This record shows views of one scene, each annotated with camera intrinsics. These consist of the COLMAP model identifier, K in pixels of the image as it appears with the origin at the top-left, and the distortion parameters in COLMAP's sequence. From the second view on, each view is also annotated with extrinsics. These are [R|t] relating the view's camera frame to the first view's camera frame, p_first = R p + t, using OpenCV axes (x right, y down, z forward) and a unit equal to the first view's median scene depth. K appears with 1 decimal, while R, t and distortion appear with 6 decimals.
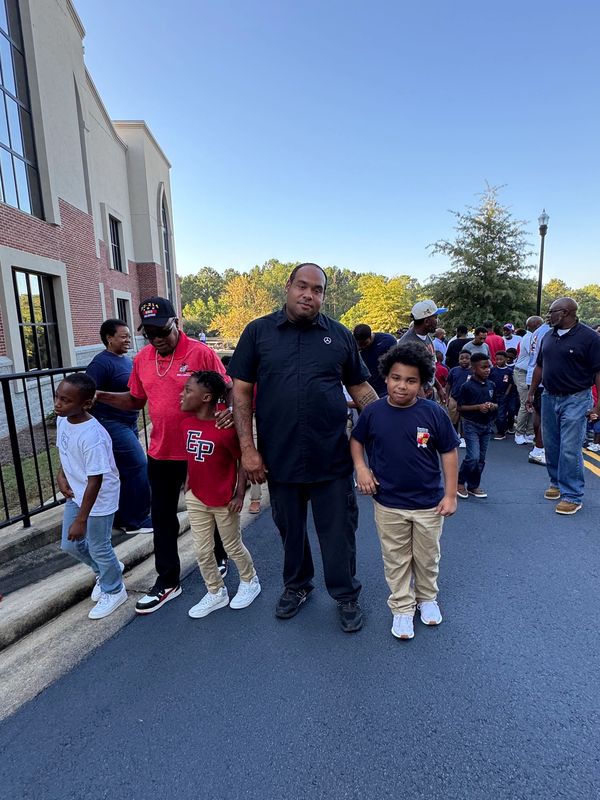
lens RADIAL K [[445.0, 0, 303.9], [0, 445.0, 397.5], [0, 0, 1]] dist [-0.008653, 0.002946]
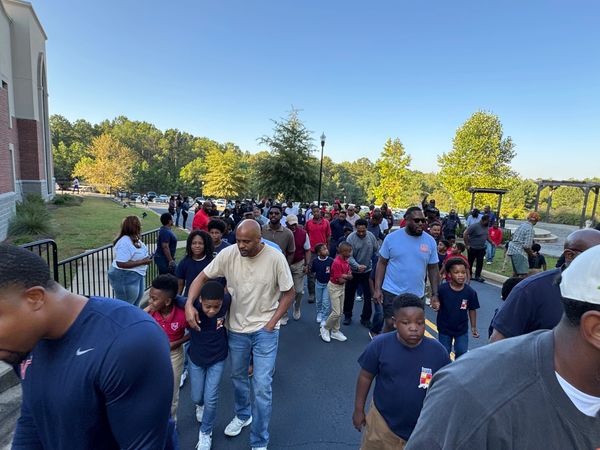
lens RADIAL K [[333.8, 0, 300.2], [0, 333.8, 226.3], [0, 0, 1]] dist [-0.008653, 0.002946]
pose [[0.904424, 0.014601, 0.426384, -0.067949], [-0.009224, 0.999850, -0.014673, -0.012162], [-0.426535, 0.009338, 0.904423, -0.107204]]
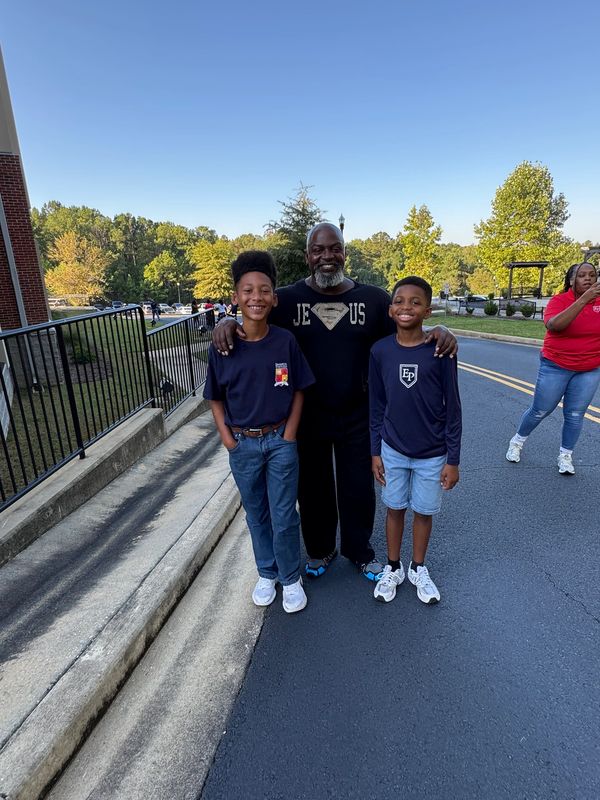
lens RADIAL K [[445.0, 0, 304.4], [0, 445.0, 394.7], [0, 0, 1]] dist [-0.008653, 0.002946]
pose [[0.897781, -0.119422, 0.423944, -0.209000], [0.073911, 0.989739, 0.122283, 0.015644], [-0.434197, -0.078450, 0.897395, -0.271748]]
